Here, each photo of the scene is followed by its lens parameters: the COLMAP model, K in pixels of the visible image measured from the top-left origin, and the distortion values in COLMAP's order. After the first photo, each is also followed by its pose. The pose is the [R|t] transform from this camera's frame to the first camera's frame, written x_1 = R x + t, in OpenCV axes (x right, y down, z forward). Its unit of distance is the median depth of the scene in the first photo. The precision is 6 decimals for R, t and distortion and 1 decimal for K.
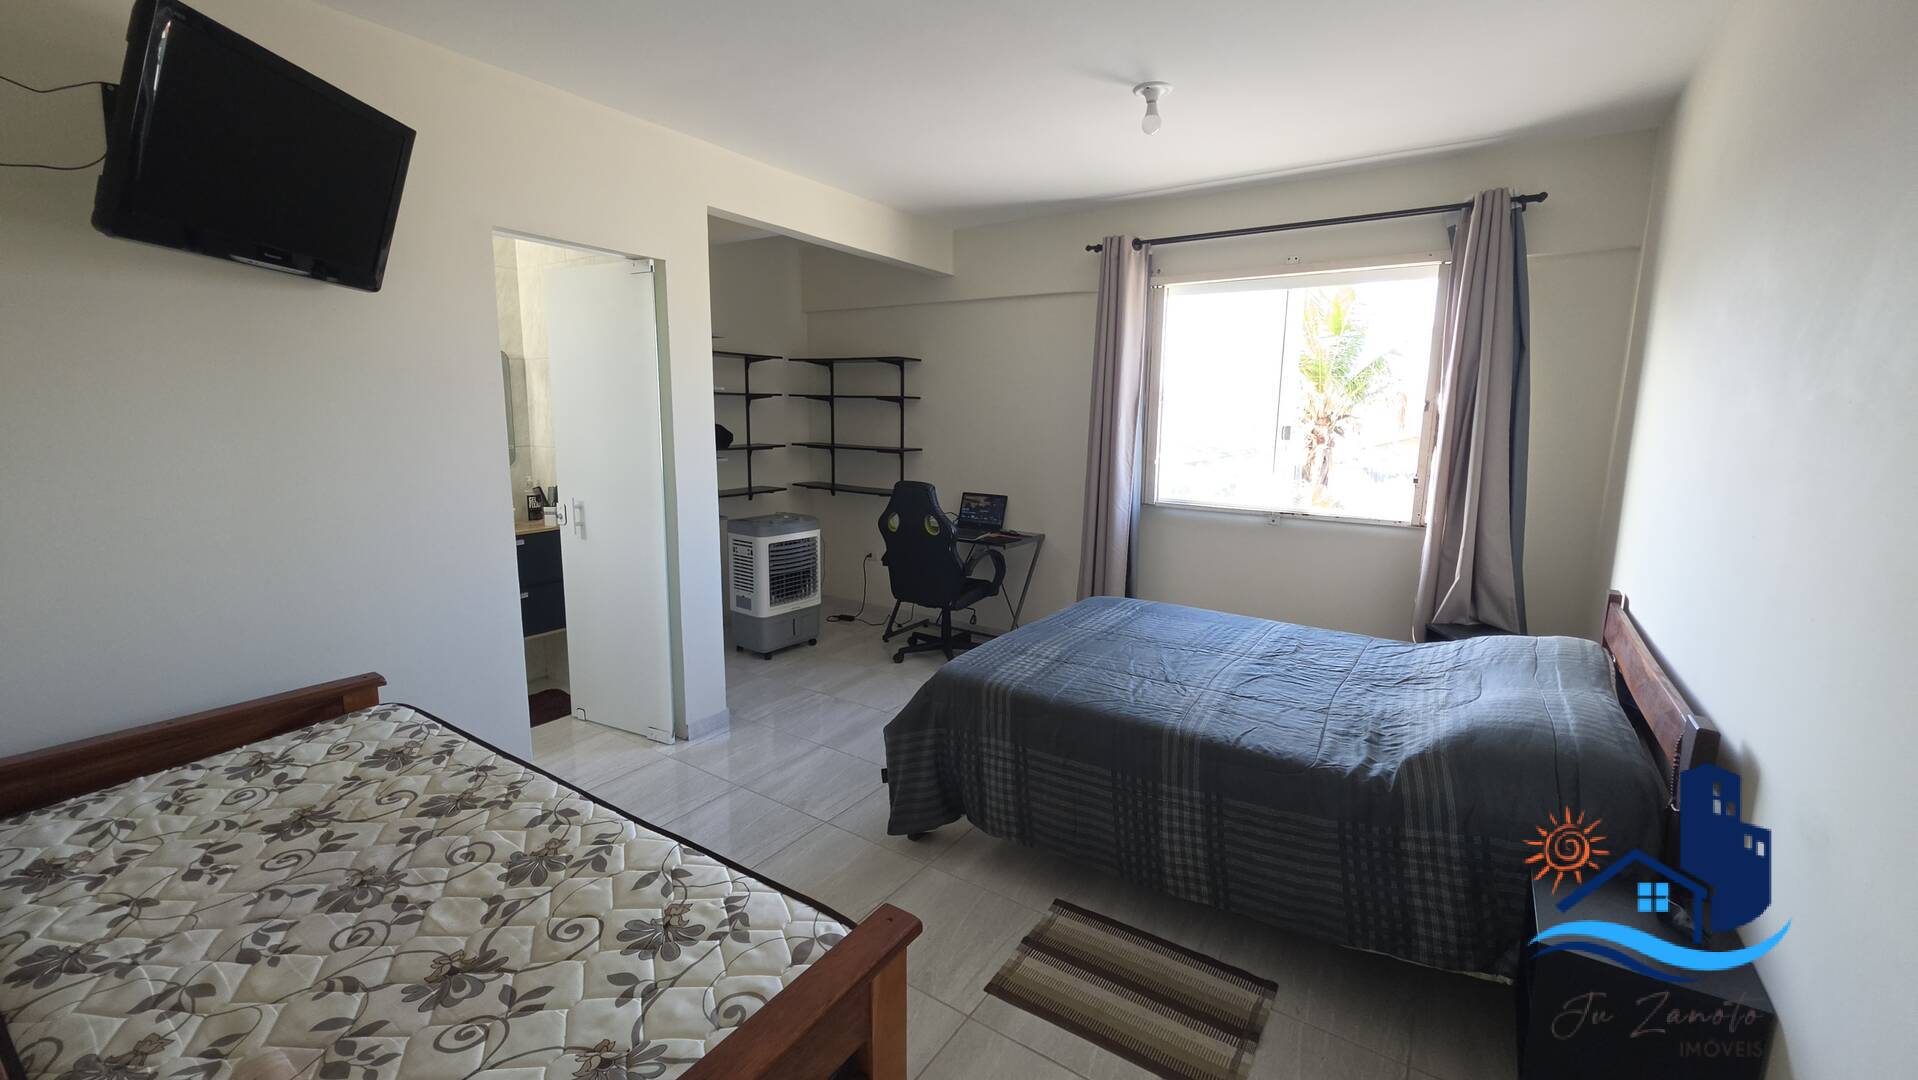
lens RADIAL K [[763.6, 0, 956.2], [0, 763.6, 527.5], [0, 0, 1]] dist [0.009245, -0.007005]
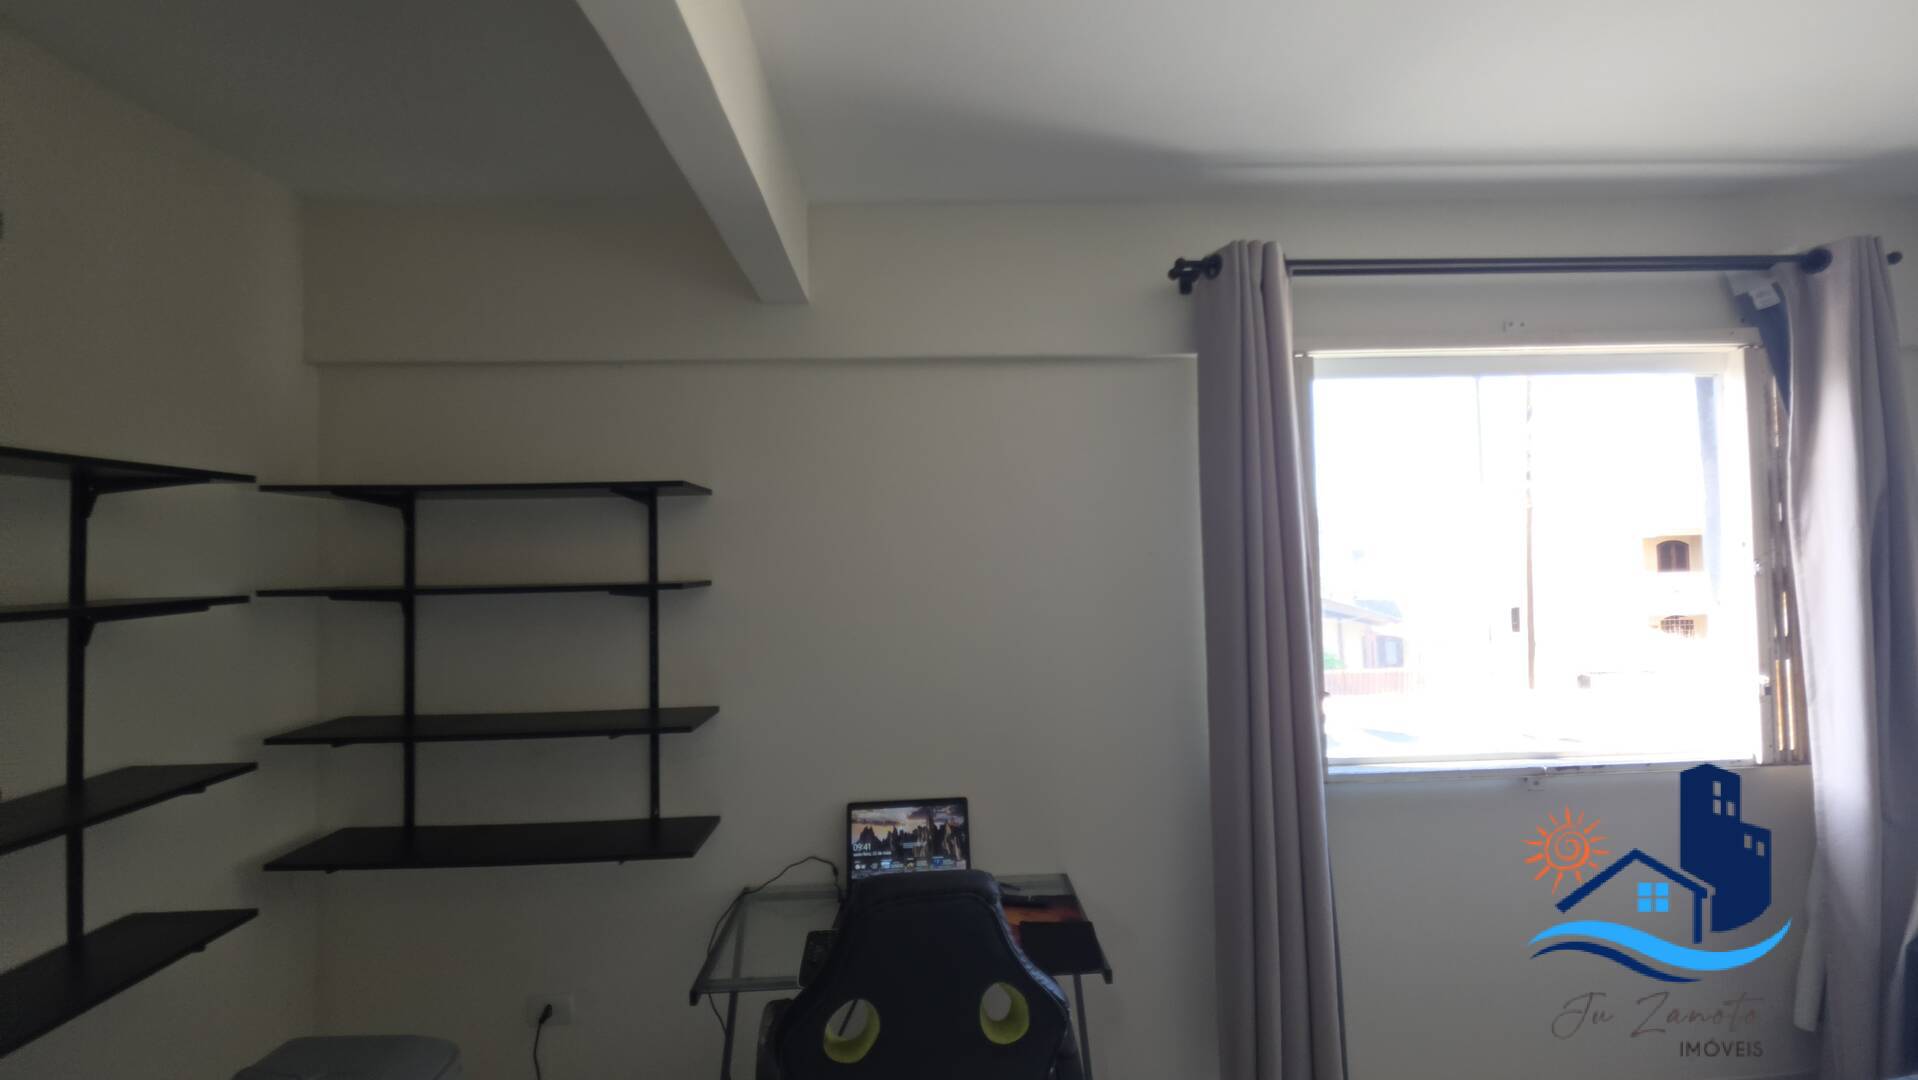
lens RADIAL K [[763.6, 0, 962.7], [0, 763.6, 529.0], [0, 0, 1]] dist [0.009245, -0.007005]
pose [[0.803394, -0.016914, 0.595208, -0.337698], [0.127892, 0.981170, -0.144741, -0.227796], [-0.581552, 0.192406, 0.790429, 1.110917]]
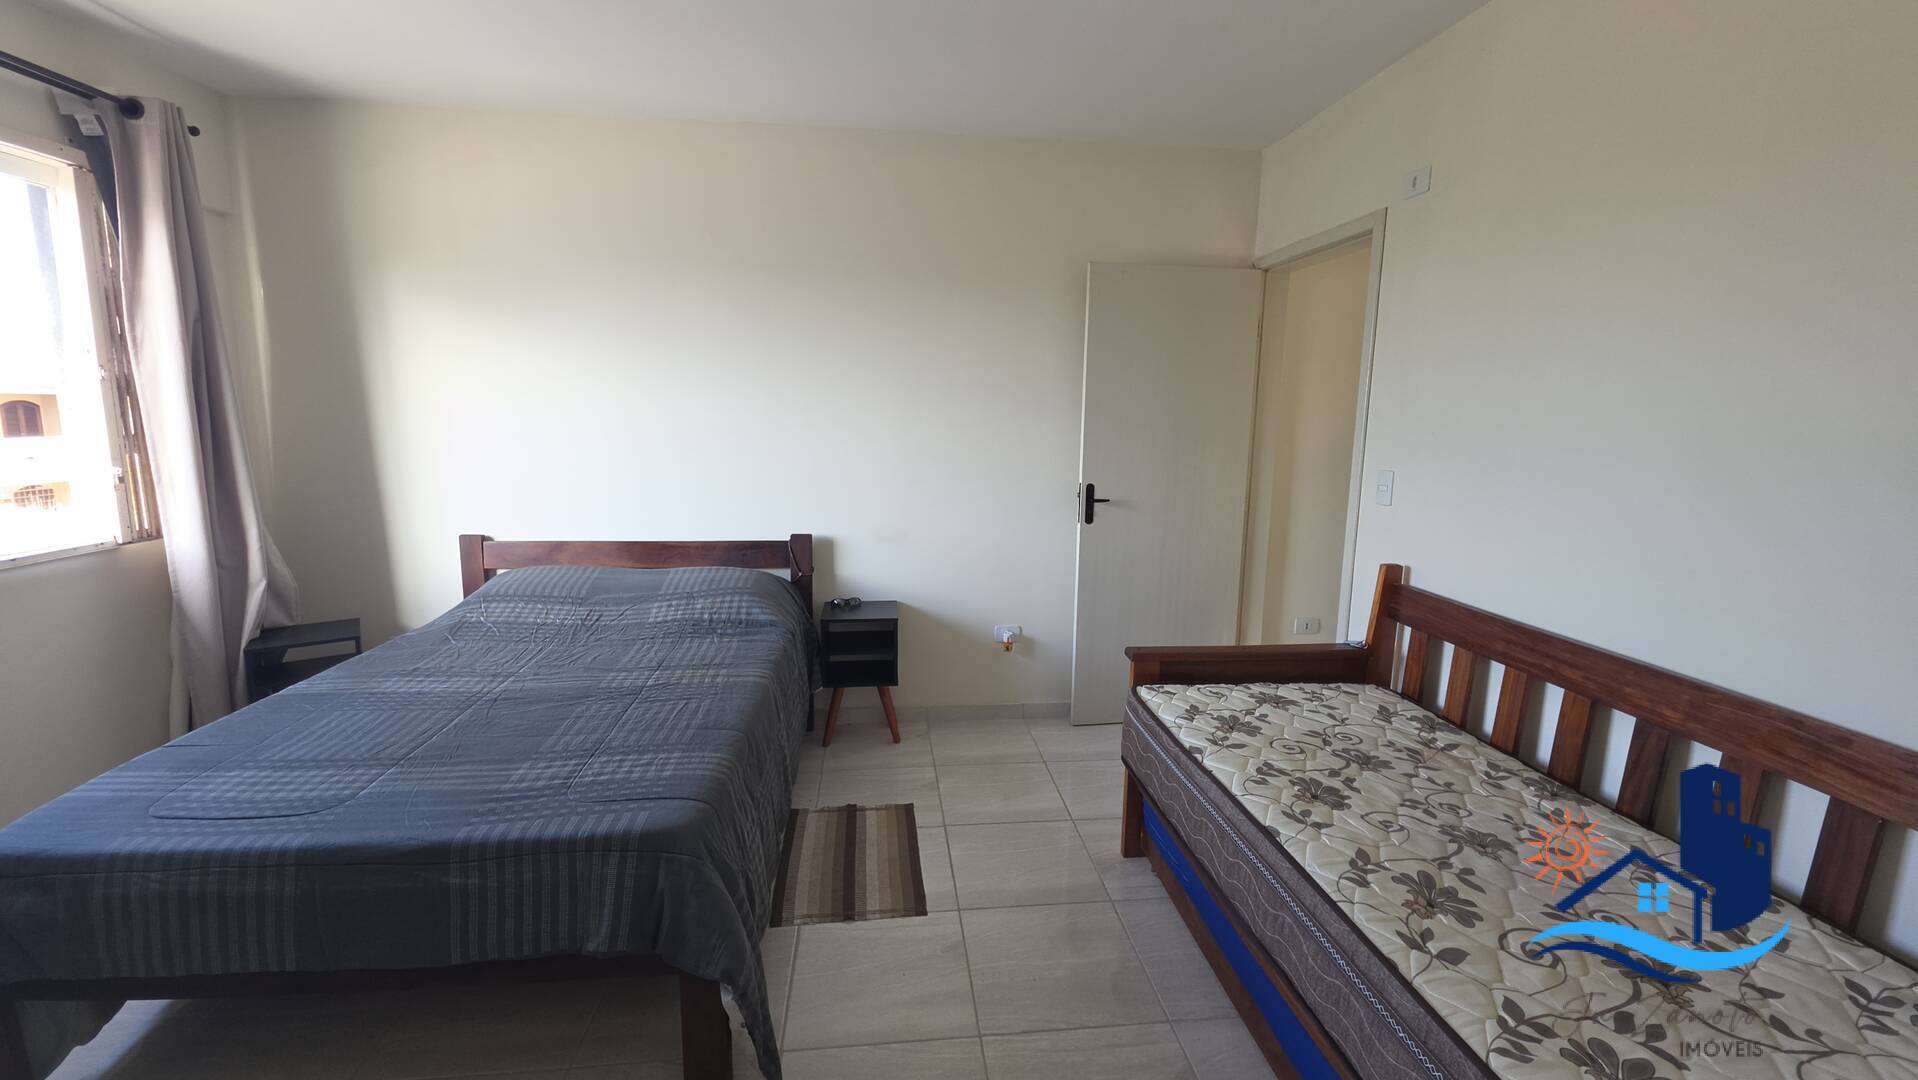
lens RADIAL K [[763.6, 0, 956.7], [0, 763.6, 535.3], [0, 0, 1]] dist [0.009245, -0.007005]
pose [[-0.640254, -0.137699, 0.755721, -0.547192], [0.095322, 0.961957, 0.256034, -0.151871], [-0.762226, 0.235963, -0.602771, 1.087641]]
